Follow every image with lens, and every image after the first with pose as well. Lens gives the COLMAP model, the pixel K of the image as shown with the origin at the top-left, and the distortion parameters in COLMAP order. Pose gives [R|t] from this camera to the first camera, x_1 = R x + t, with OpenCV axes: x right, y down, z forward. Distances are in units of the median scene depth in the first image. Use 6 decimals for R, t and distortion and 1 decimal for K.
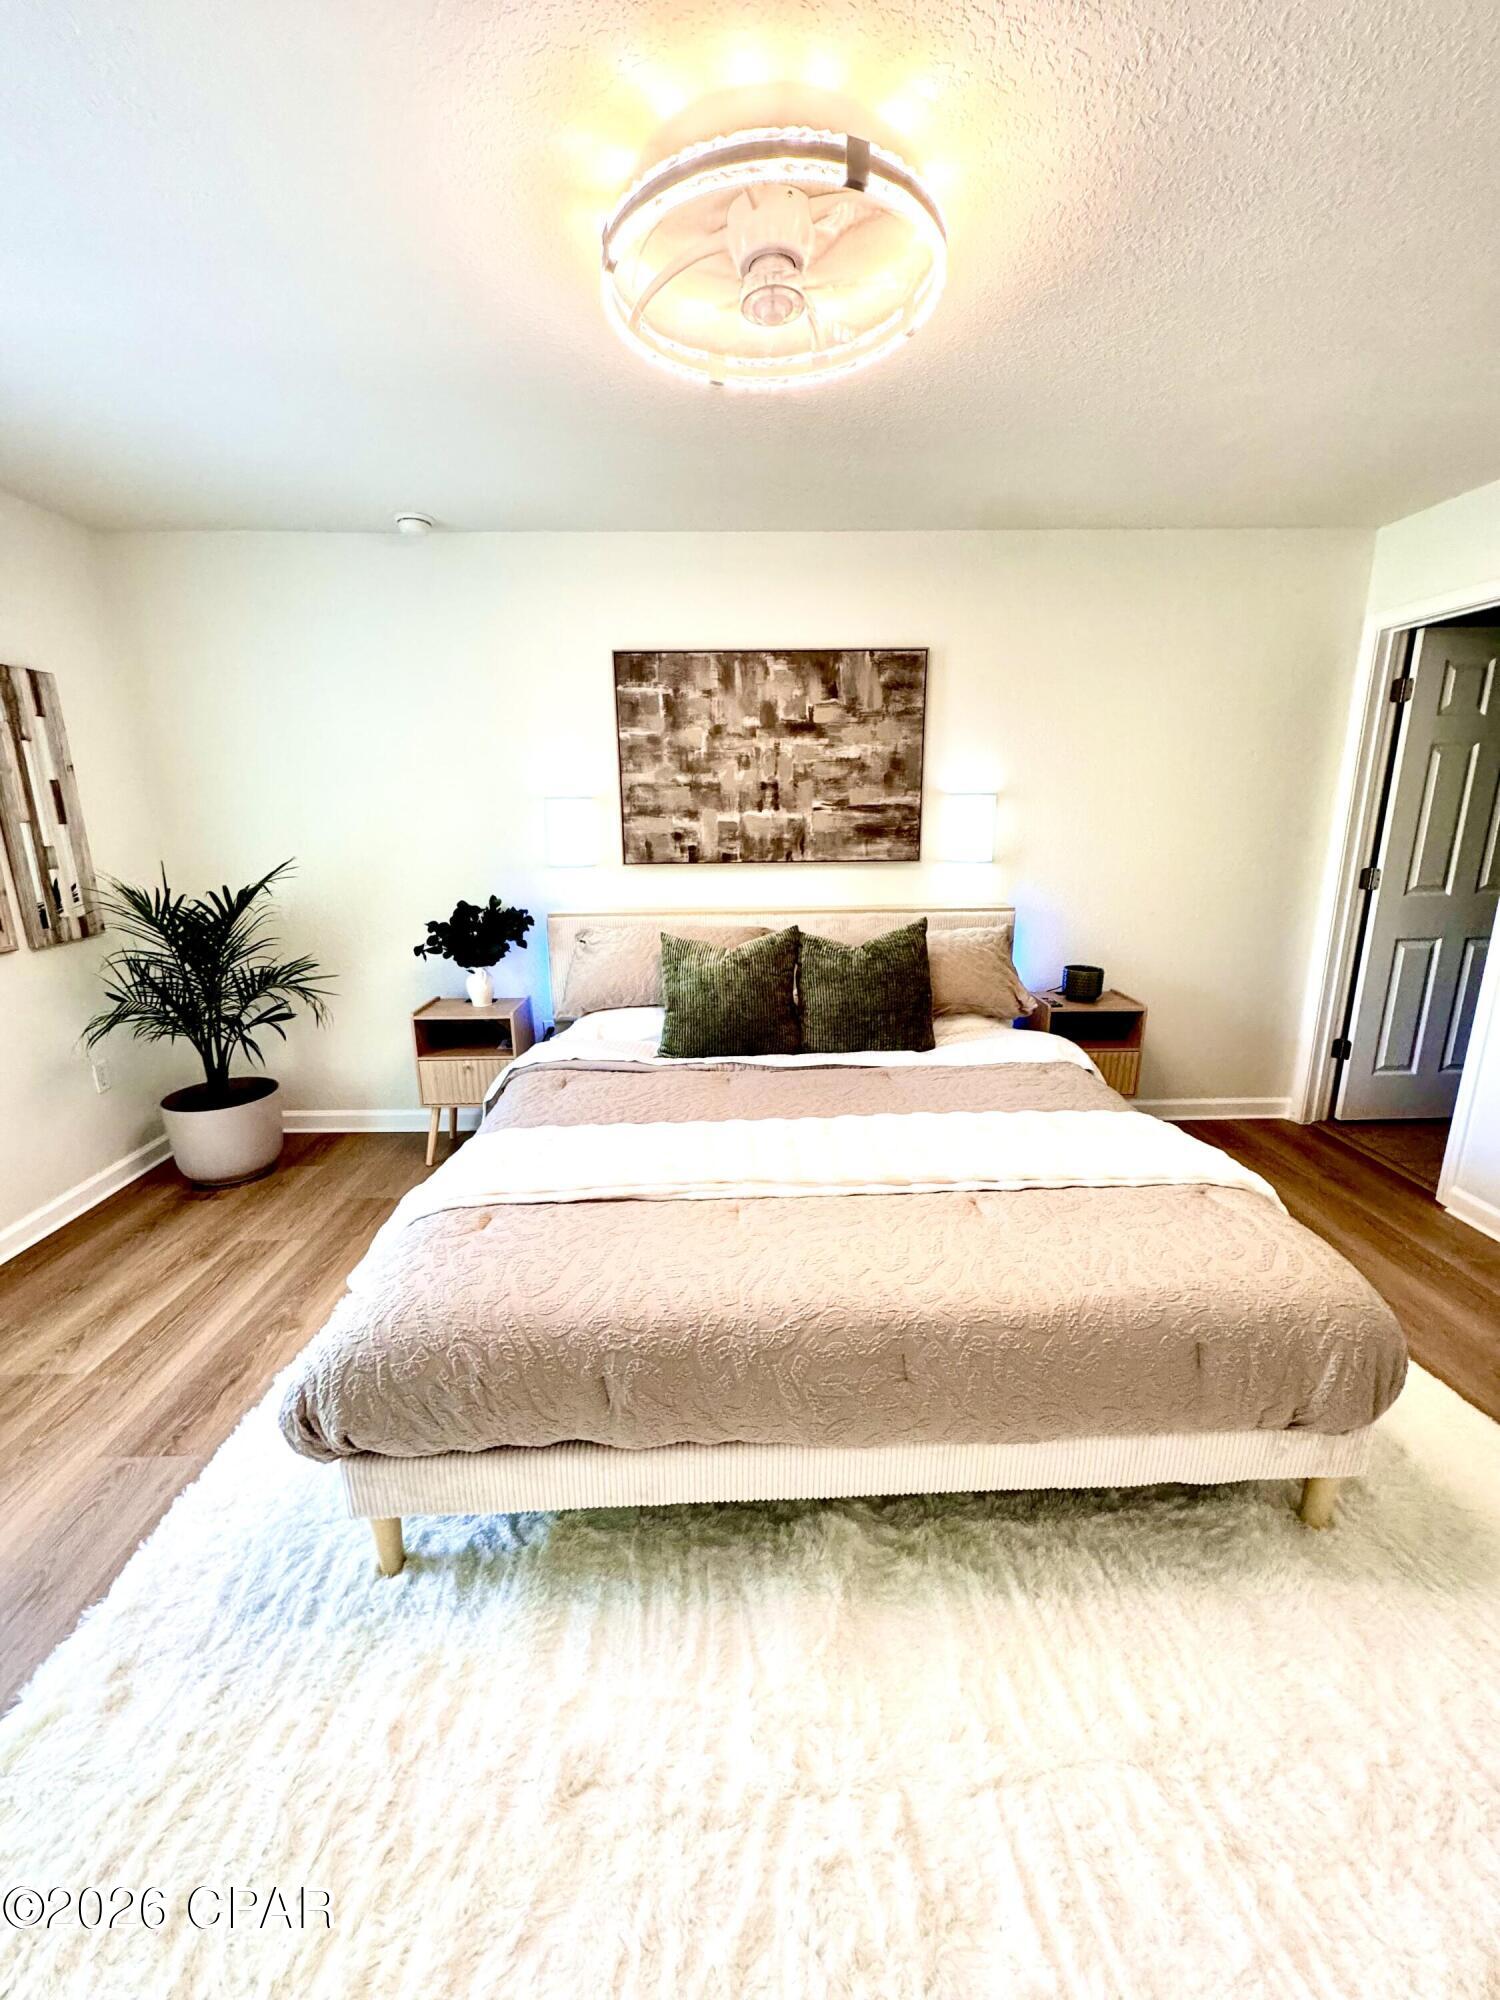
lens RADIAL K [[797.0, 0, 764.1], [0, 797.0, 999.7], [0, 0, 1]] dist [-0.005112, 0.000195]
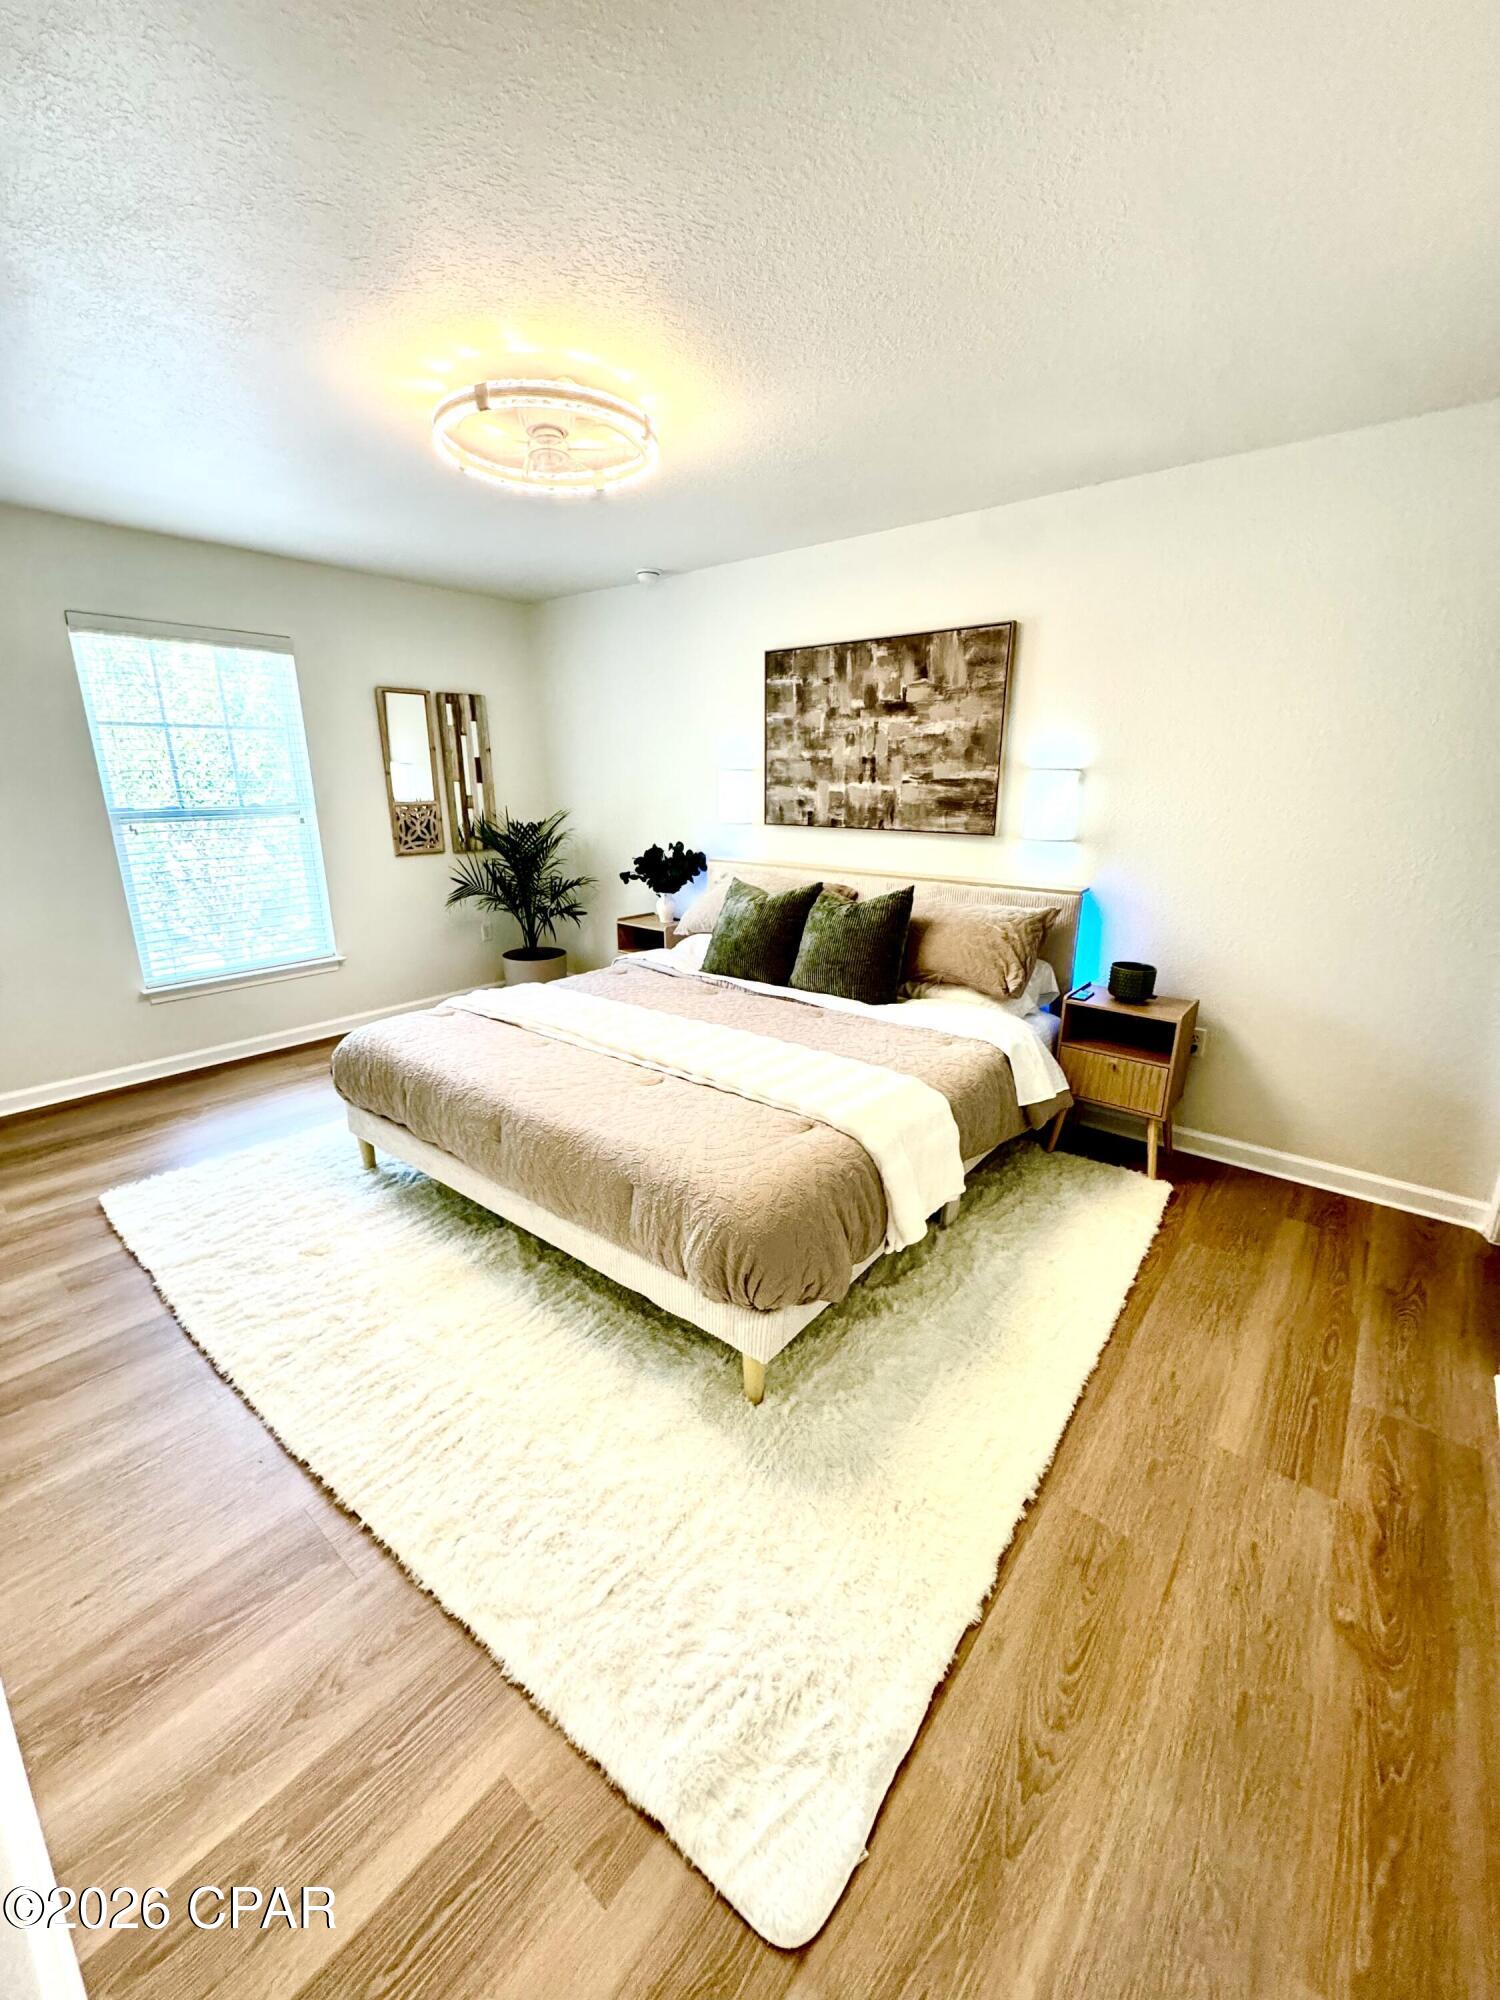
lens RADIAL K [[797.0, 0, 742.6], [0, 797.0, 1001.6], [0, 0, 1]] dist [-0.005112, 0.000195]
pose [[0.753768, 0.190497, -0.628923, 0.651641], [-0.165162, 0.981258, 0.099269, -0.016675], [0.636046, 0.029048, 0.771104, 0.029378]]
